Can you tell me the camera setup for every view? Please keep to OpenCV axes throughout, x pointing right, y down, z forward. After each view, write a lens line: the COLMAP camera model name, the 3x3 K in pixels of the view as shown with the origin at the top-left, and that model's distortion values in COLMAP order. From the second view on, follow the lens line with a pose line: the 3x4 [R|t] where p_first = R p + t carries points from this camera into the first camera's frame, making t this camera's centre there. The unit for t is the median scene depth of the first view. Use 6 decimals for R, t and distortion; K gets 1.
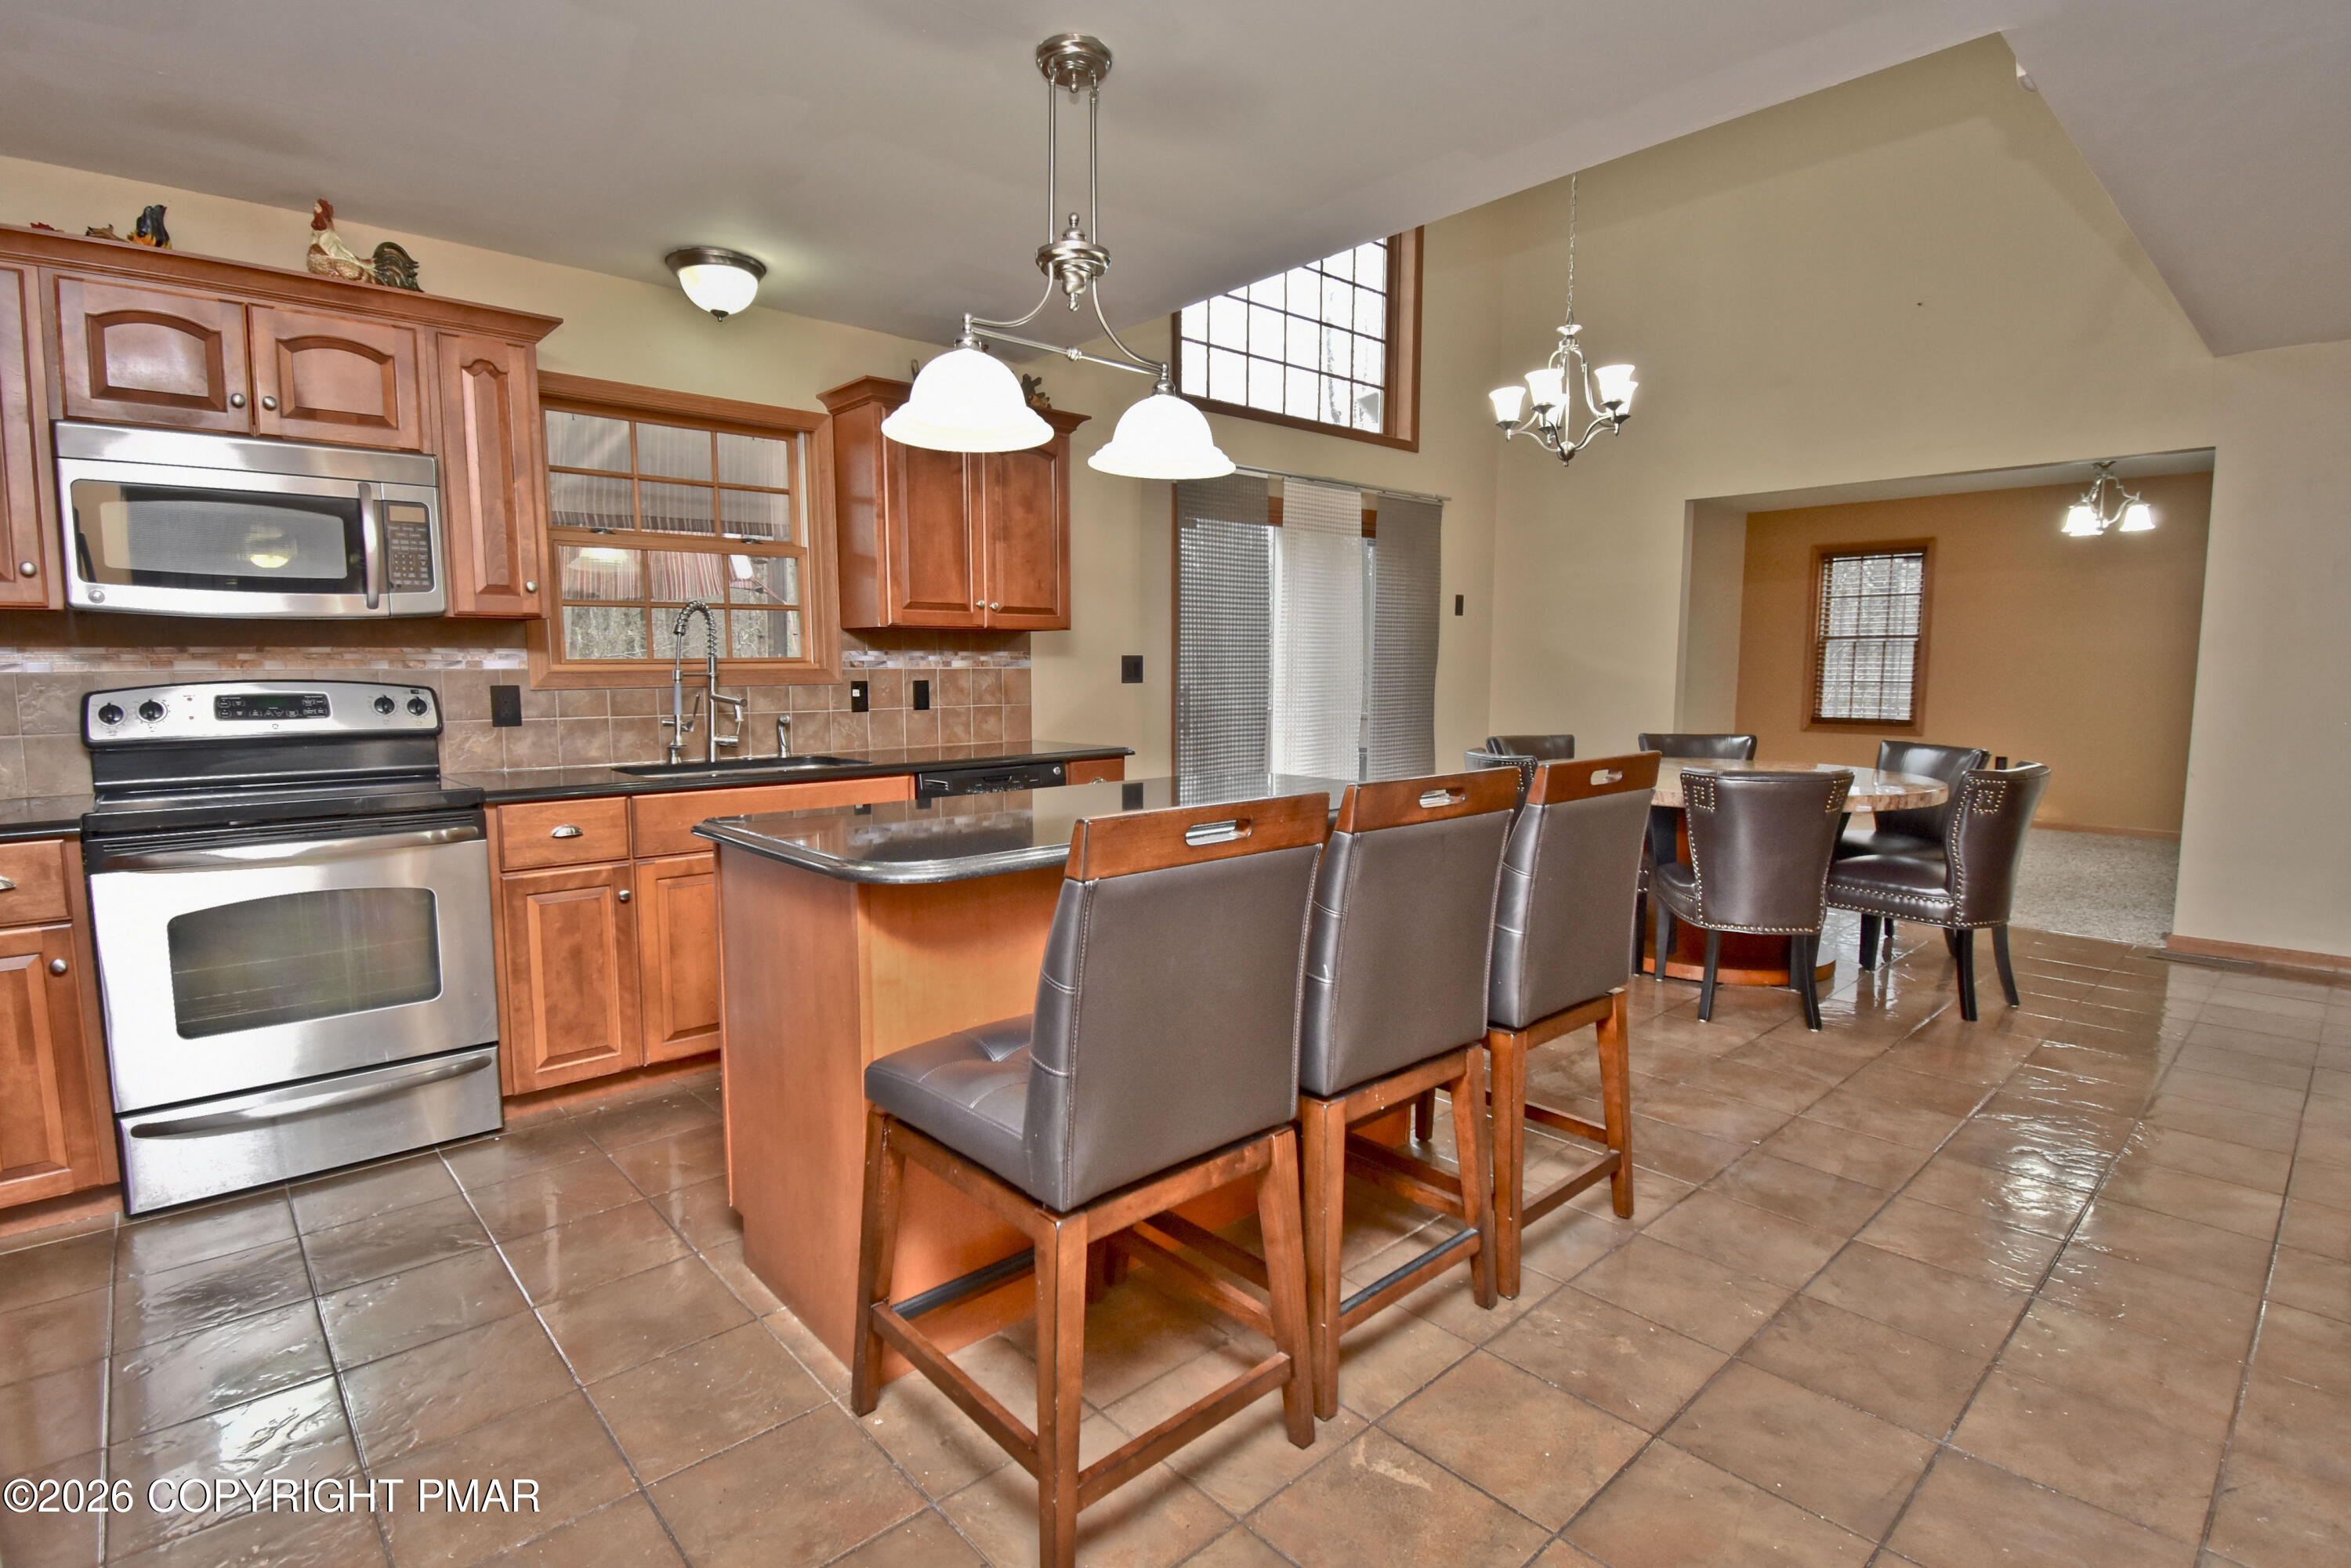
lens RADIAL K [[1133.4, 0, 1128.3], [0, 1133.4, 784.2], [0, 0, 1]] dist [0.002158, -0.009434]
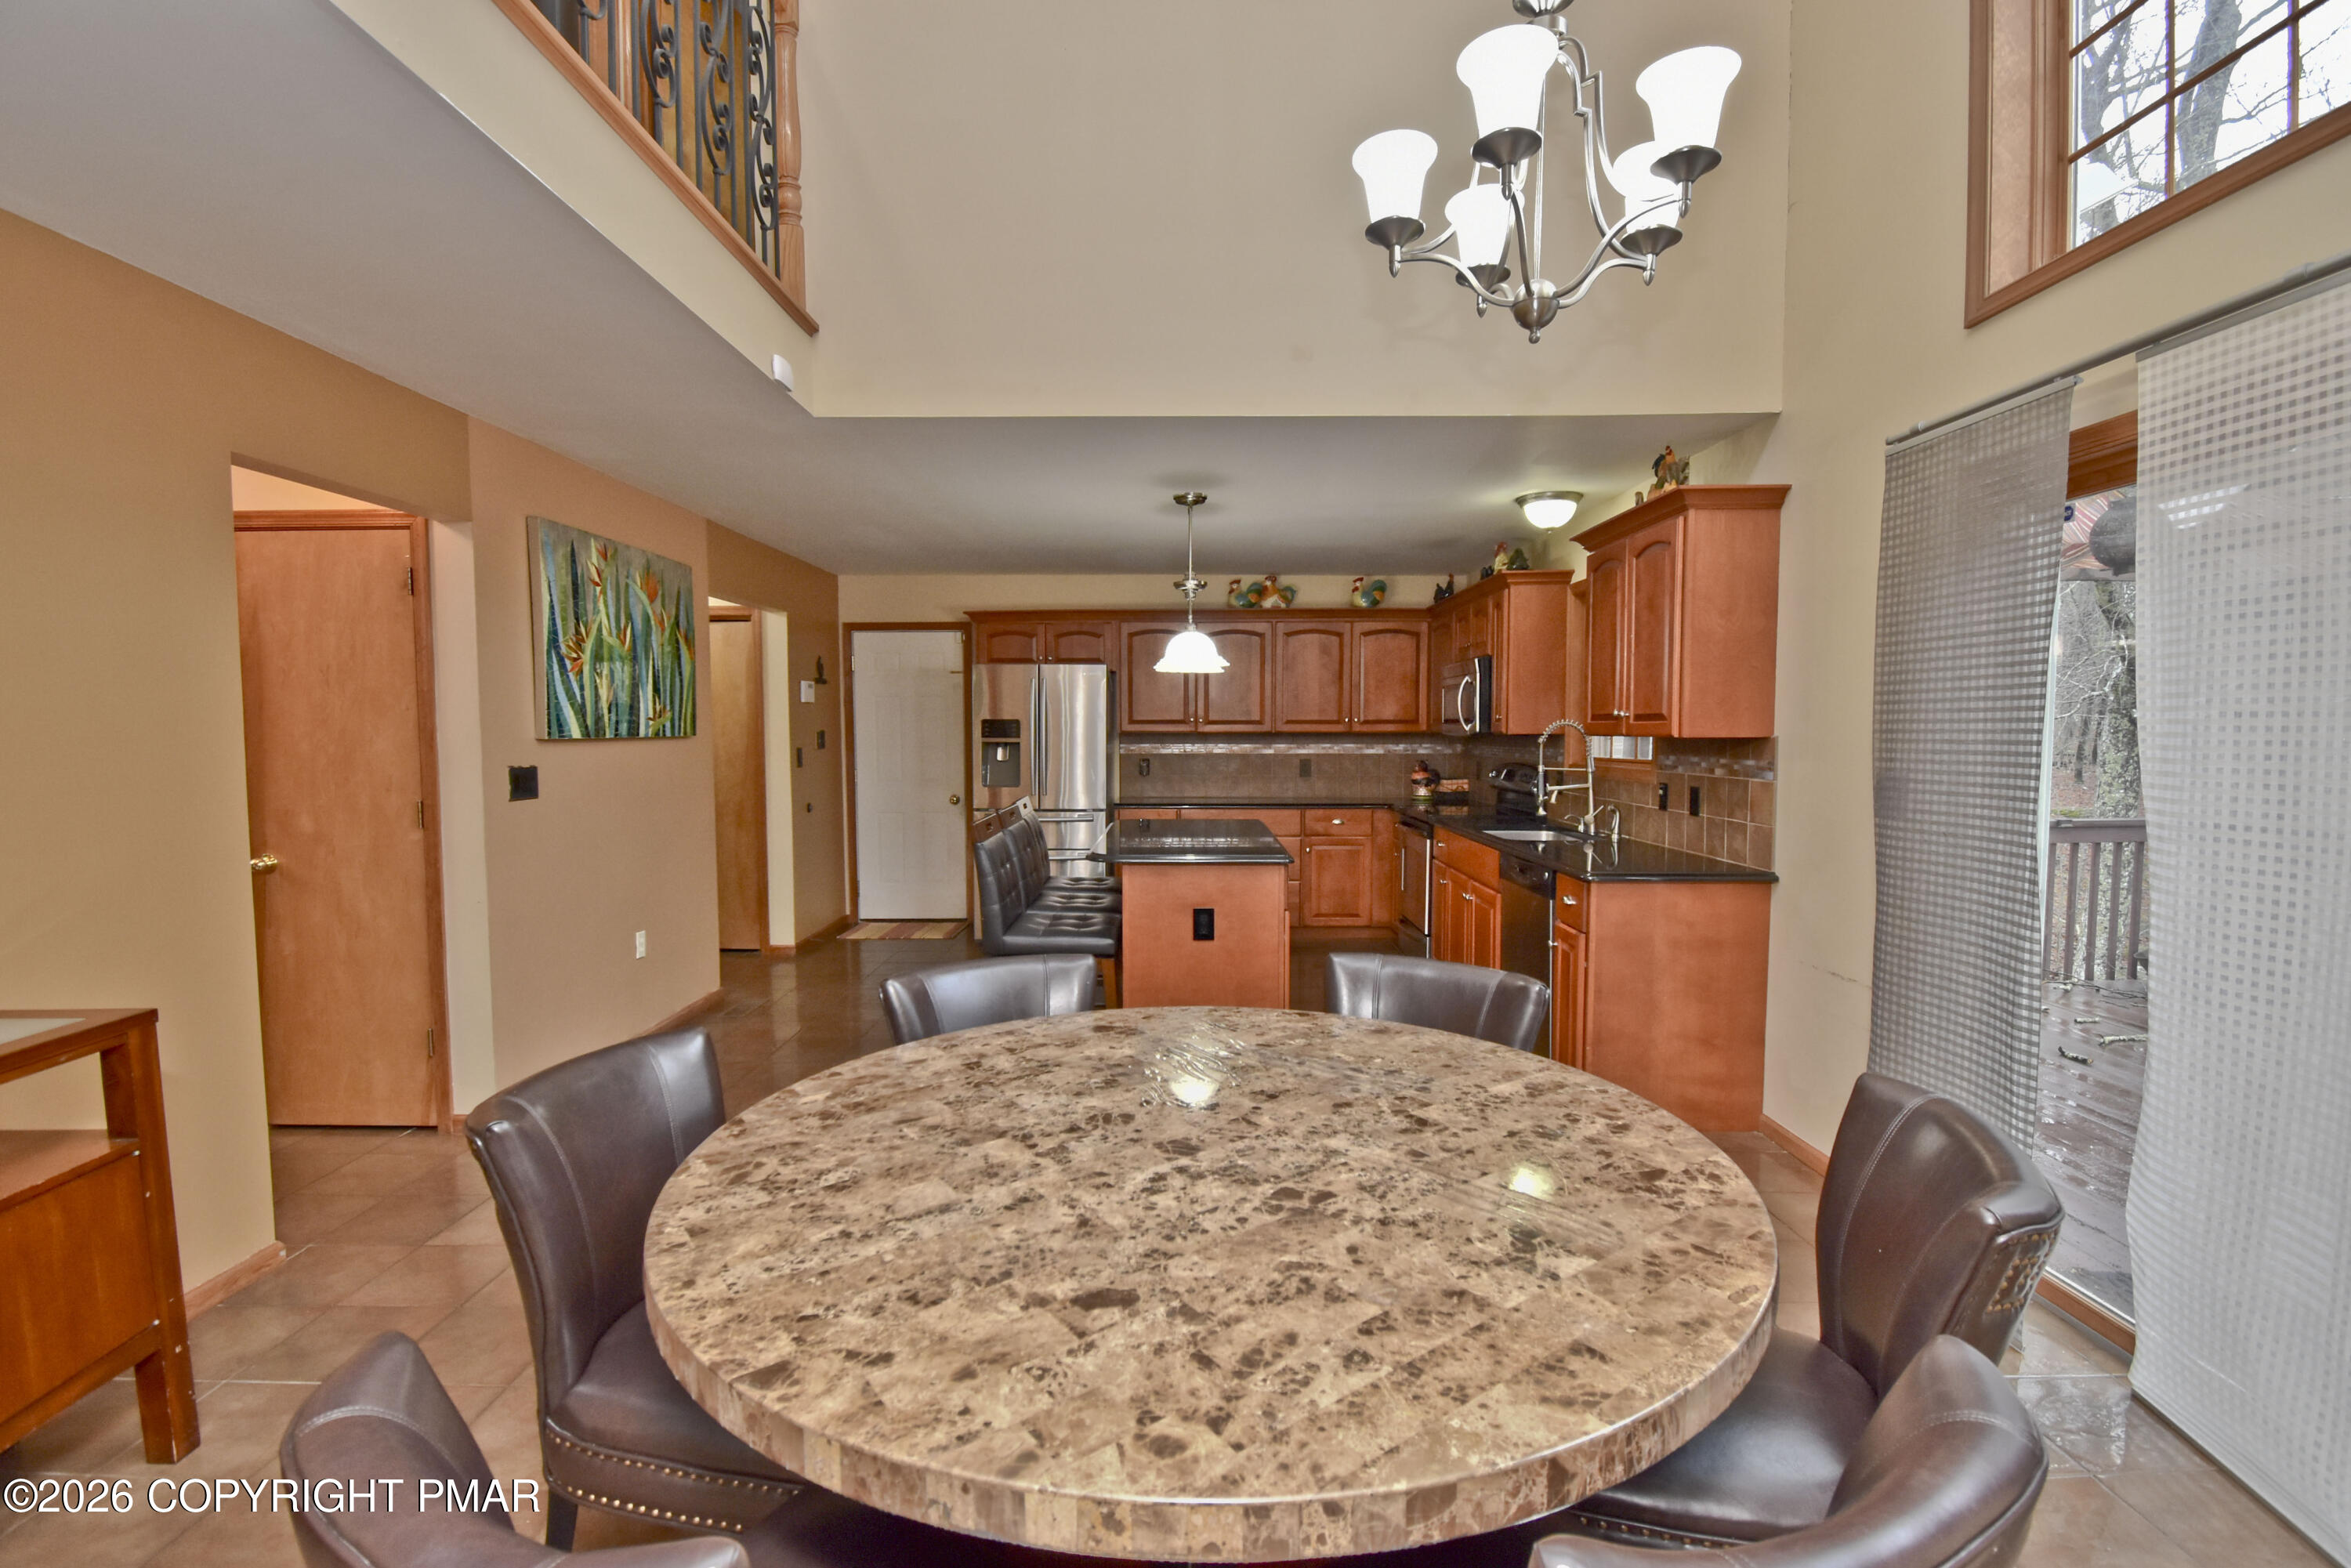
lens RADIAL K [[1069.1, 0, 1169.9], [0, 1069.1, 784.2], [0, 0, 1]] dist [0.014249, -0.020946]
pose [[-0.663697, 0.045133, -0.746639, 0.911311], [-0.072103, 0.989670, 0.123917, -0.196427], [0.744519, 0.136078, -0.653586, 1.409584]]
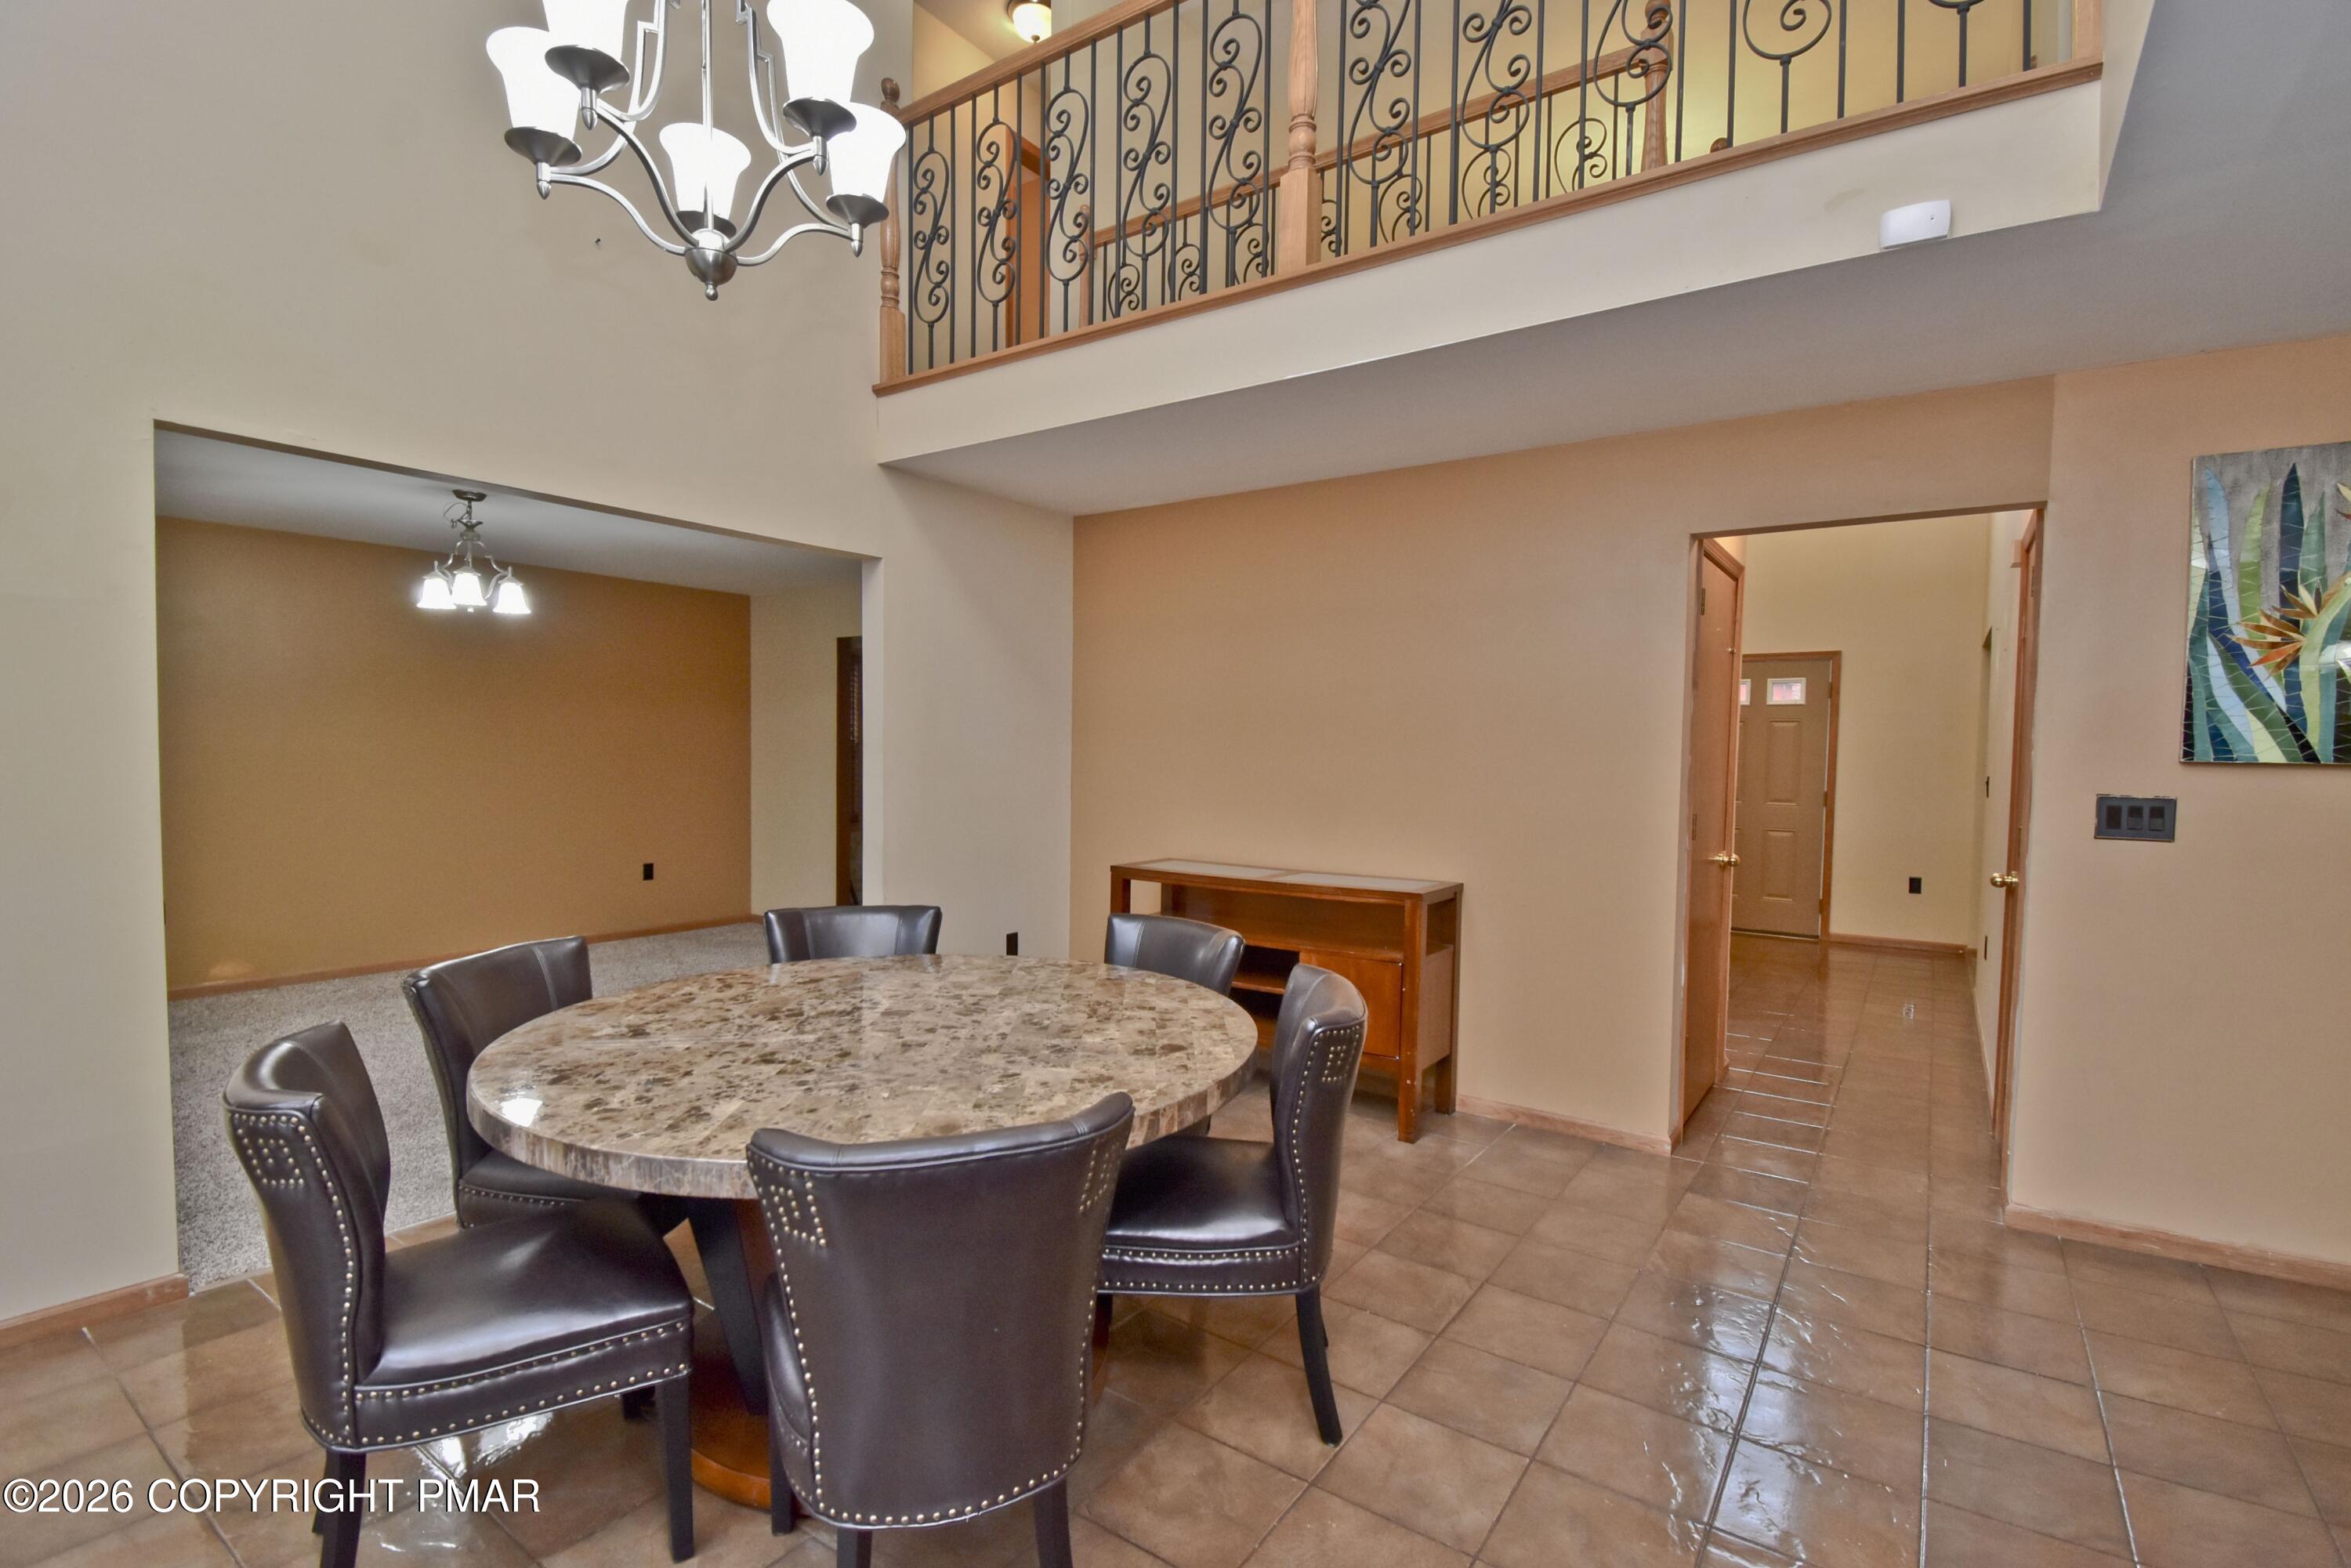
lens RADIAL K [[1069.1, 0, 1190.1], [0, 1069.1, 795.1], [0, 0, 1]] dist [0.014249, -0.020946]
pose [[-0.240270, -0.042027, 0.969796, 0.010020], [0.089335, 0.993865, 0.065203, -0.156795], [-0.966587, 0.102303, -0.235041, 1.139717]]
